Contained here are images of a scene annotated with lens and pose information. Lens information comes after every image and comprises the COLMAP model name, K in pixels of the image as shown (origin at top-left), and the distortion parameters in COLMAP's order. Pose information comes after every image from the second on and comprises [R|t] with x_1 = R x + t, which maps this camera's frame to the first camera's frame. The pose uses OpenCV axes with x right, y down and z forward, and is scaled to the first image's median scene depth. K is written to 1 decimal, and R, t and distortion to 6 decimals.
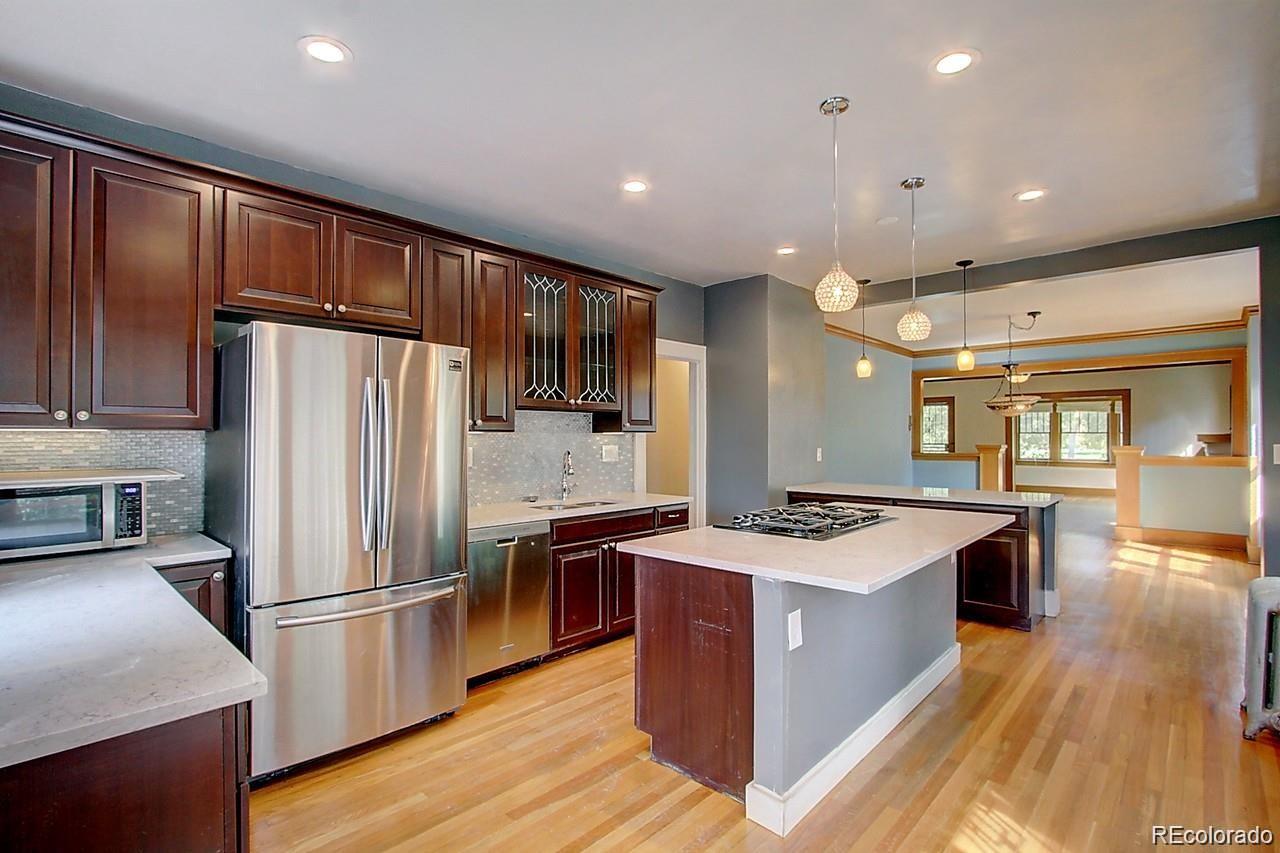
lens RADIAL K [[598.9, 0, 642.5], [0, 598.9, 433.7], [0, 0, 1]] dist [-0.016268, 0.001910]
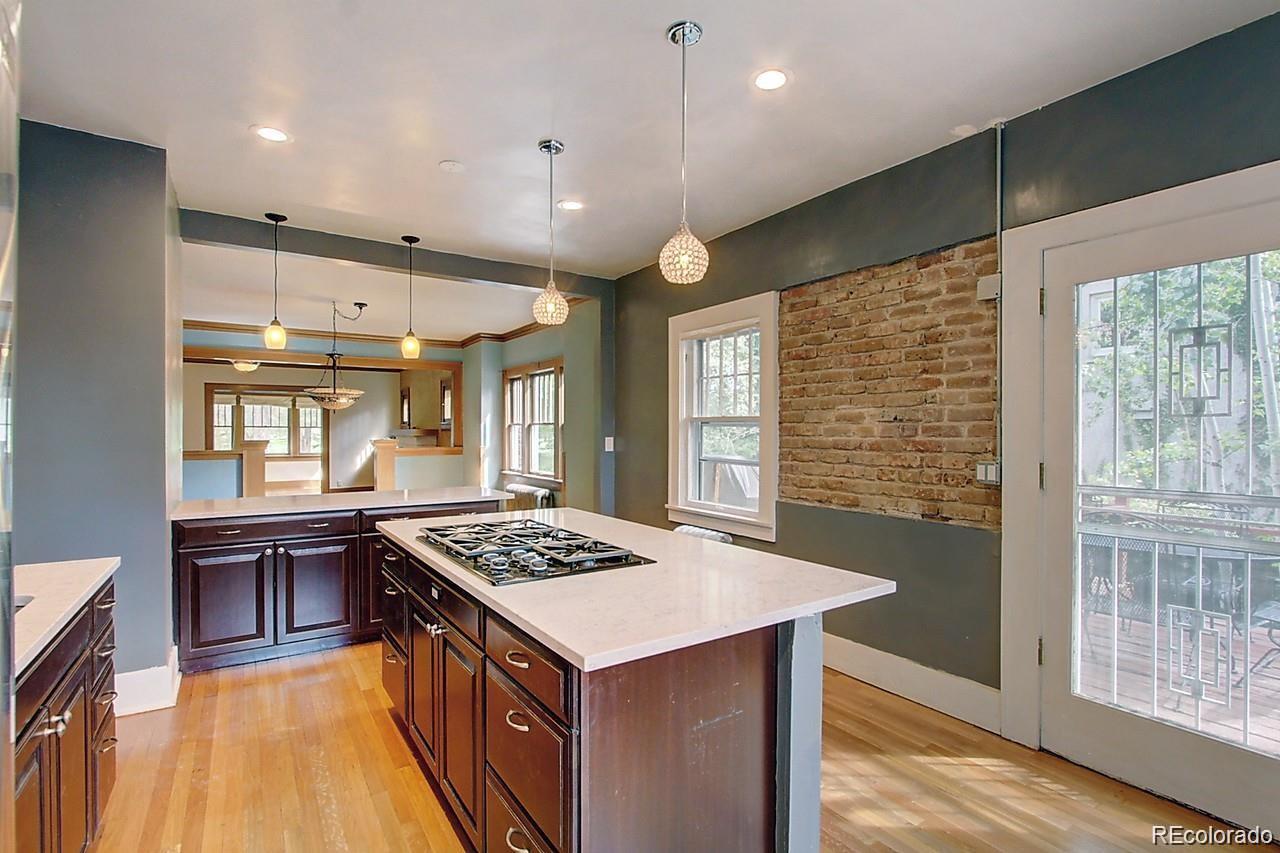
lens RADIAL K [[598.9, 0, 642.5], [0, 598.9, 433.7], [0, 0, 1]] dist [-0.016268, 0.001910]
pose [[0.227269, 0.000010, 0.973832, -0.165251], [-0.010227, 0.999945, 0.002376, 0.002070], [-0.973778, -0.010499, 0.227257, 0.286025]]
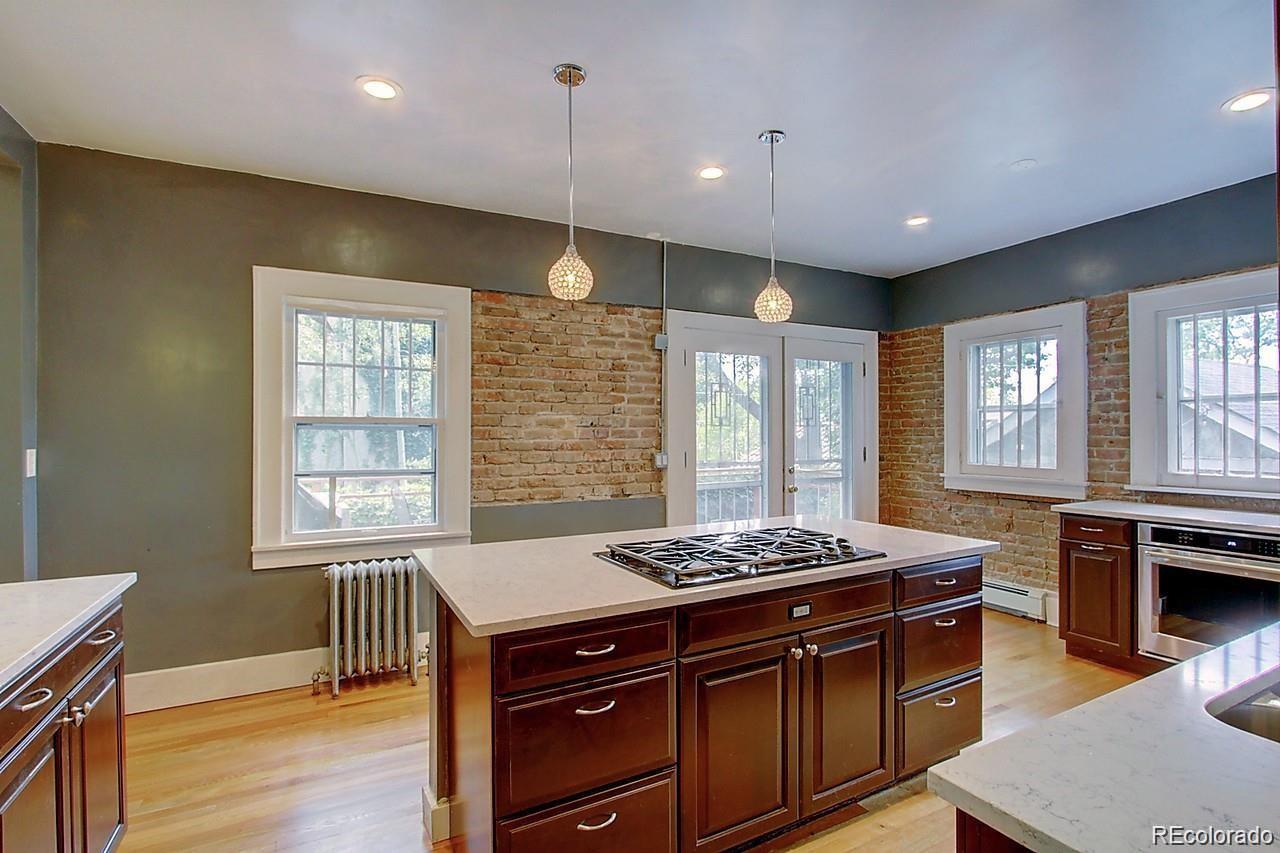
lens RADIAL K [[598.9, 0, 642.5], [0, 598.9, 433.7], [0, 0, 1]] dist [-0.016268, 0.001910]
pose [[-0.943517, 0.006582, 0.331258, 0.062337], [0.004614, 0.999967, -0.006727, 0.003007], [-0.331291, -0.004818, -0.943516, 0.705271]]
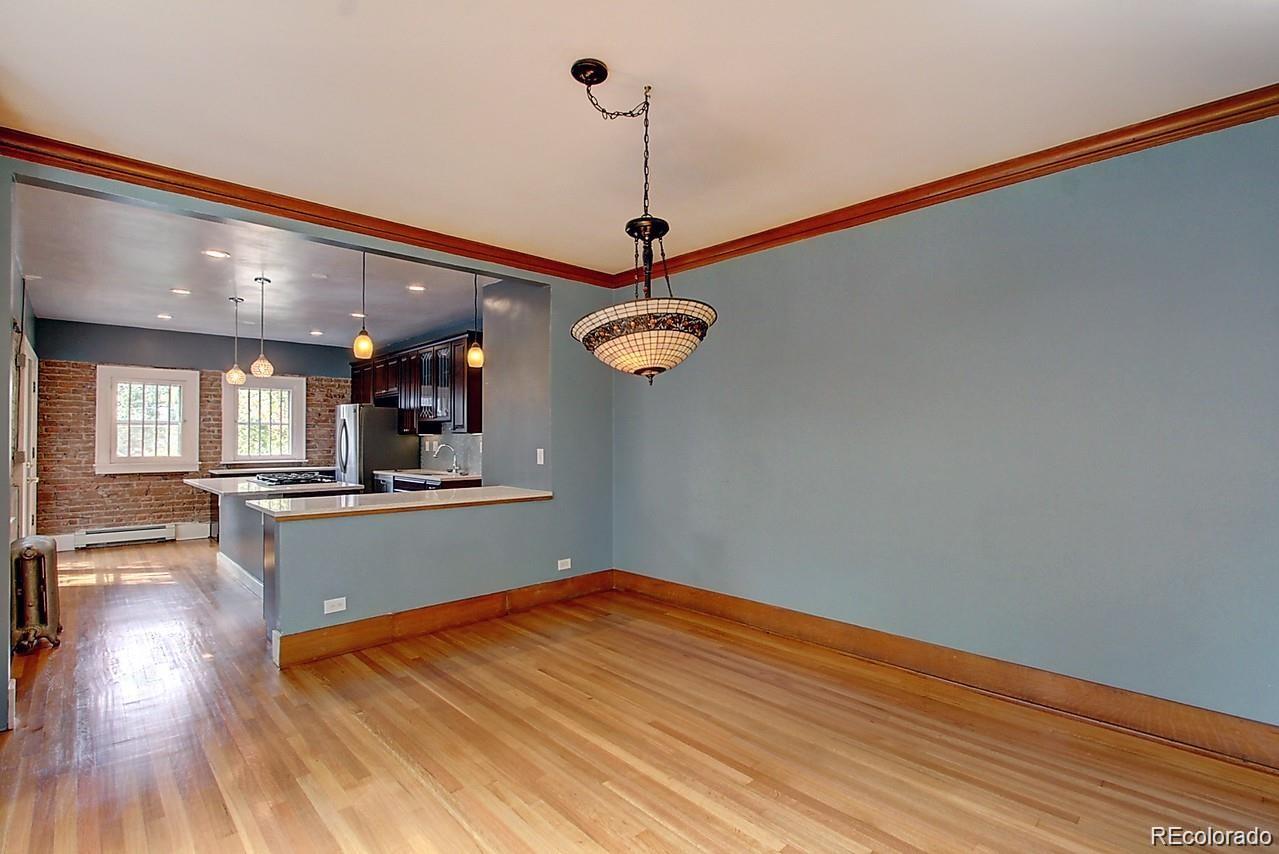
lens RADIAL K [[598.4, 0, 642.0], [0, 598.4, 434.2], [0, 0, 1]] dist [-0.016268, 0.001910]
pose [[-0.055097, -0.005791, -0.998464, 0.874535], [0.007027, 0.999956, -0.006188, 0.007235], [0.998456, -0.007357, -0.055054, 0.918843]]
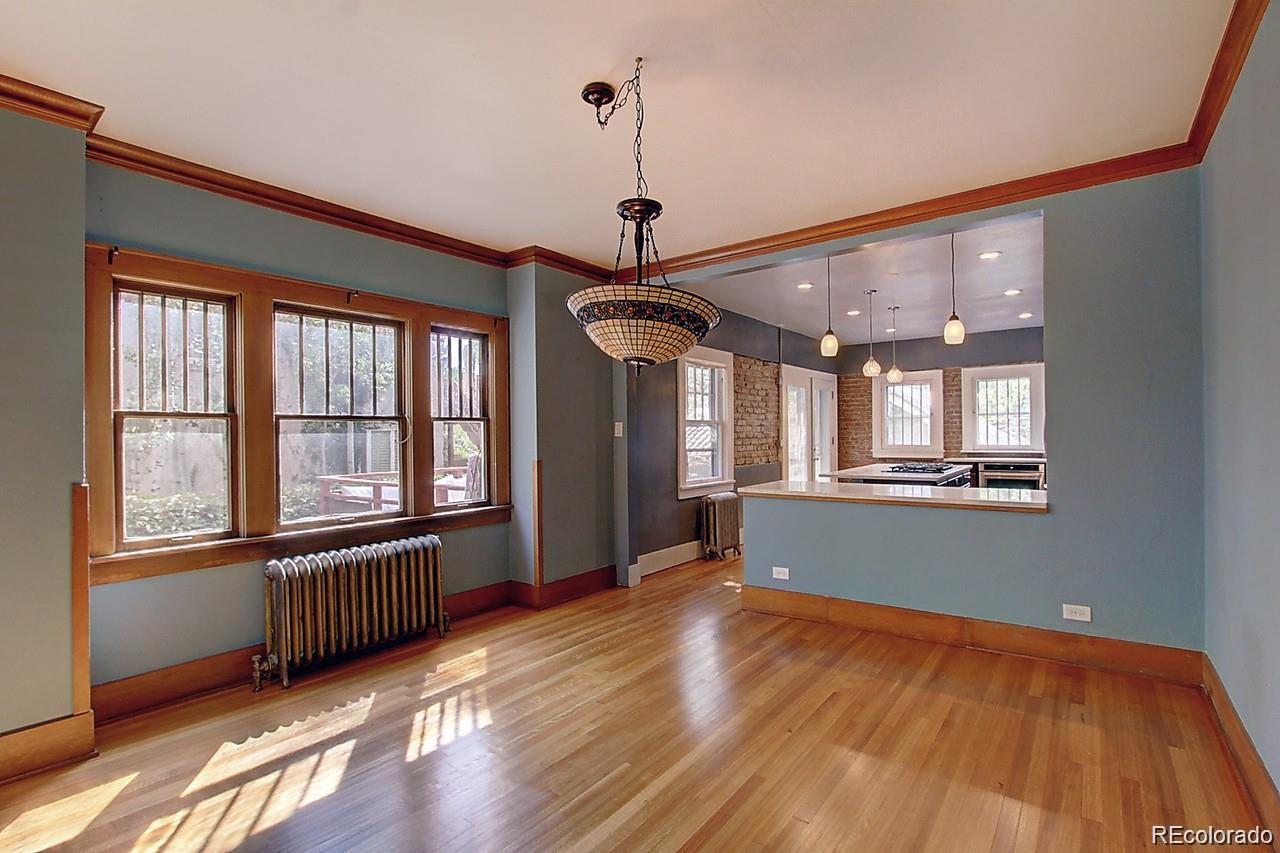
lens RADIAL K [[598.9, 0, 642.5], [0, 598.9, 433.7], [0, 0, 1]] dist [-0.016268, 0.001910]
pose [[-0.994404, 0.013066, -0.104835, 0.590810], [0.013728, 0.999890, -0.005589, 0.009823], [0.104751, -0.006997, -0.994474, 1.201611]]
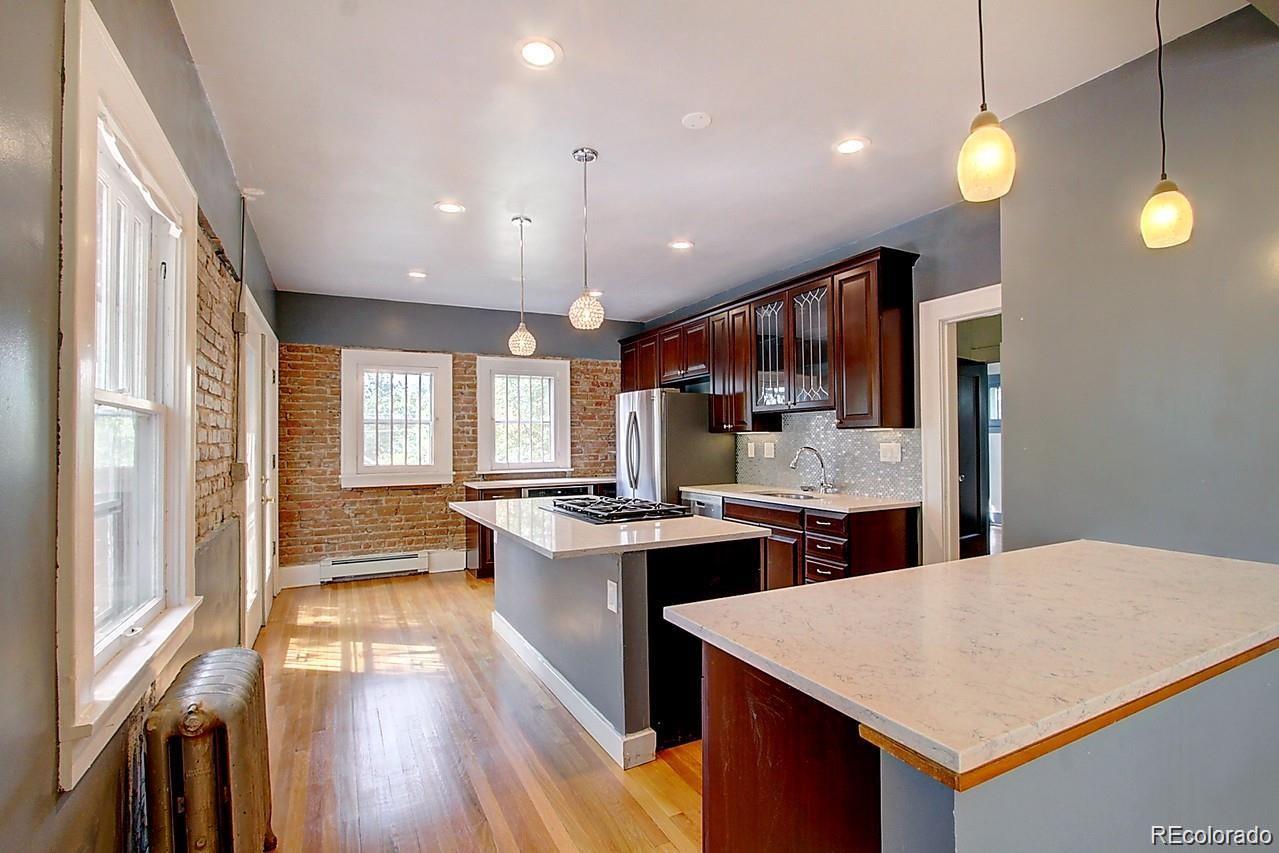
lens RADIAL K [[598.4, 0, 642.0], [0, 598.4, 433.7], [0, 0, 1]] dist [-0.016268, 0.001910]
pose [[-0.334460, -0.005785, -0.942392, 0.553199], [0.016830, 0.999785, -0.012110, 0.006470], [0.942260, -0.019910, -0.334290, 0.595843]]
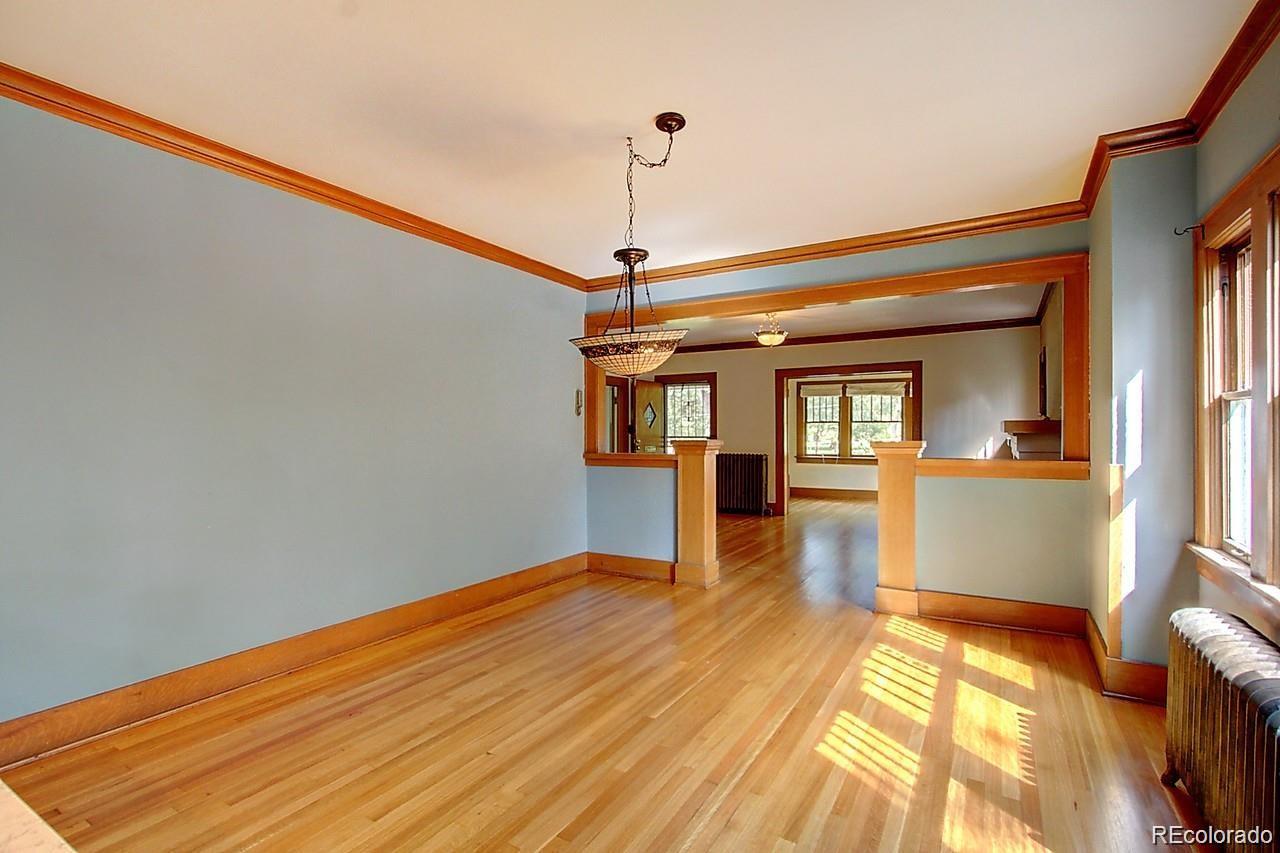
lens RADIAL K [[598.9, 0, 642.5], [0, 598.9, 433.7], [0, 0, 1]] dist [-0.016268, 0.001910]
pose [[0.975597, -0.004518, 0.219524, 0.482250], [0.001621, 0.999909, 0.013377, 0.006163], [-0.219565, -0.012695, 0.975515, 0.528680]]
